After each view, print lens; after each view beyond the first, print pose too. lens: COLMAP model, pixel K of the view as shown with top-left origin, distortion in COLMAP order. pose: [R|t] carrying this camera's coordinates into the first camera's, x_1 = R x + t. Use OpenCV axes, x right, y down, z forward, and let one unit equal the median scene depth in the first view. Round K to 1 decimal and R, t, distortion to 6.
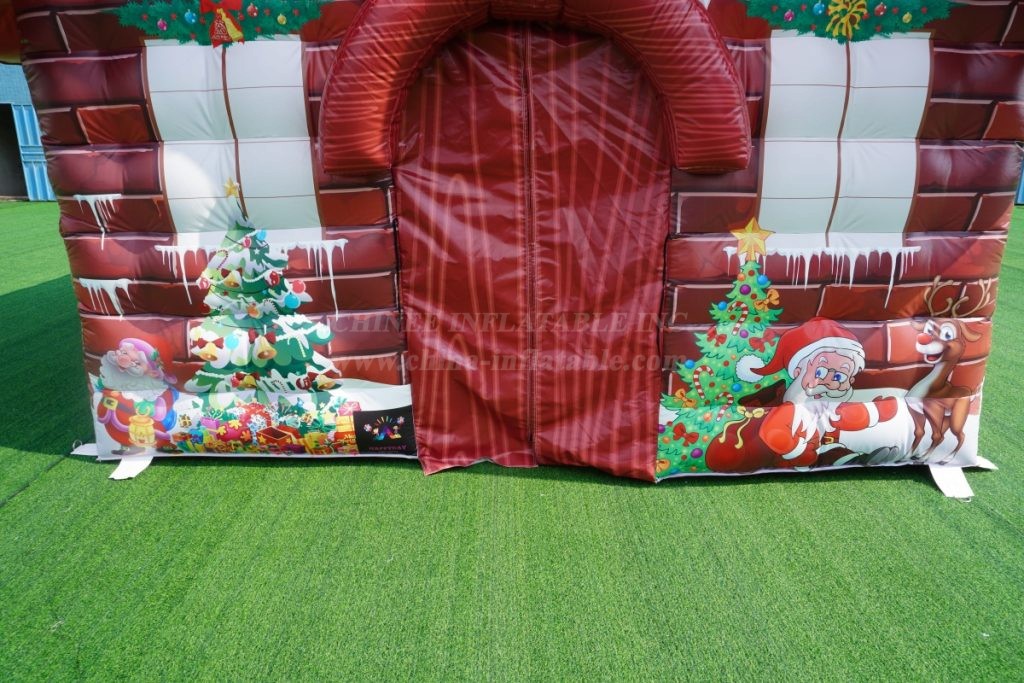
lens RADIAL K [[682.8, 0, 512.3], [0, 682.8, 344.4], [0, 0, 1]] dist [-0.038549, 0.029736]
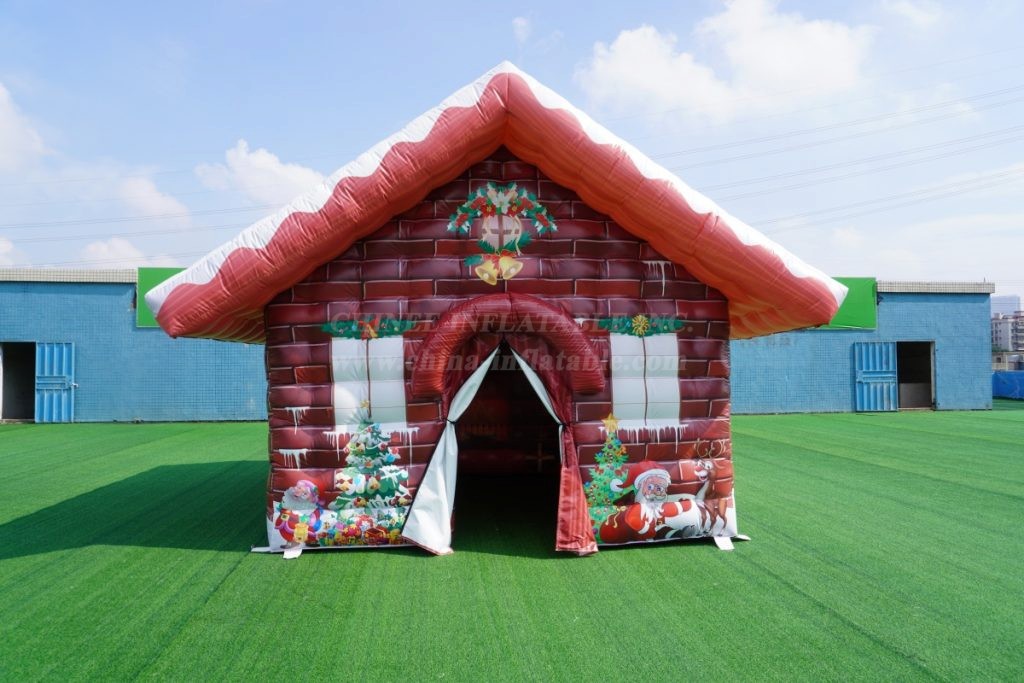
lens RADIAL K [[682.8, 0, 505.1], [0, 682.8, 339.4], [0, 0, 1]] dist [-0.038549, 0.029736]
pose [[0.994846, -0.006303, 0.101204, -0.190739], [0.038474, 0.946894, -0.319237, 0.261357], [-0.093817, 0.321485, 0.942256, -1.049734]]
